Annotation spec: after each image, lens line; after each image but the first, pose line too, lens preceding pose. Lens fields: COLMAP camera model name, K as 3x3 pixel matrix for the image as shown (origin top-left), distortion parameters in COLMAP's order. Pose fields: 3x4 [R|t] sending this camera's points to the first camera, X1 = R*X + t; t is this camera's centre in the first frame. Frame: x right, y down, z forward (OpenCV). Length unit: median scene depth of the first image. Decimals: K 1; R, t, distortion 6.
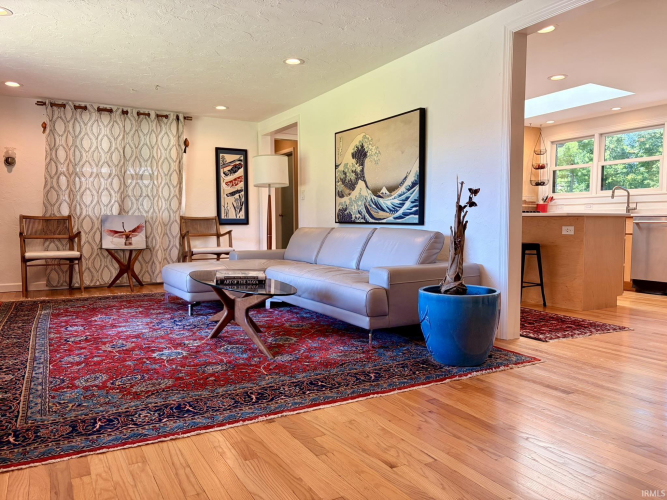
lens RADIAL K [[504.8, 0, 333.5], [0, 504.8, 250.0], [0, 0, 1]] dist [0.006681, -0.002205]
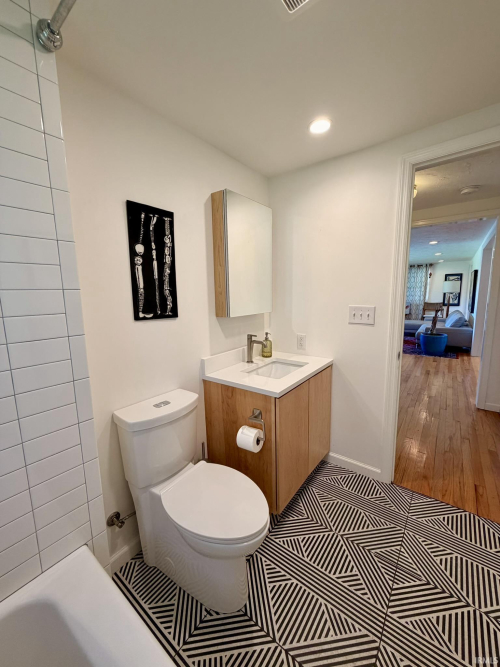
lens RADIAL K [[266.1, 0, 250.0], [0, 266.1, 333.5], [0, 0, 1]] dist [0.000186, 0.000603]
pose [[0.390790, 0.131310, -0.911066, 0.715385], [-0.030546, 0.991077, 0.129740, -0.064952], [0.919973, -0.022872, 0.391314, -0.454536]]
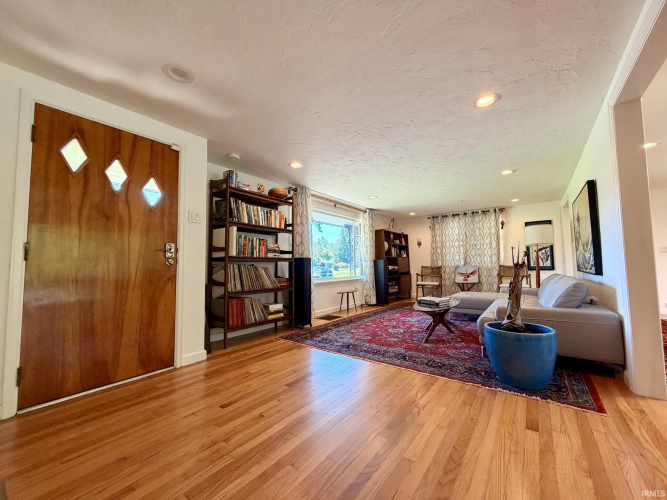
lens RADIAL K [[266.1, 0, 333.5], [0, 266.1, 250.0], [0, 0, 1]] dist [0.000186, 0.000603]
pose [[0.389374, -0.061732, -0.919009, 0.357451], [-0.036718, 0.995918, -0.082456, -0.024953], [0.920348, 0.065850, 0.385518, 0.128652]]
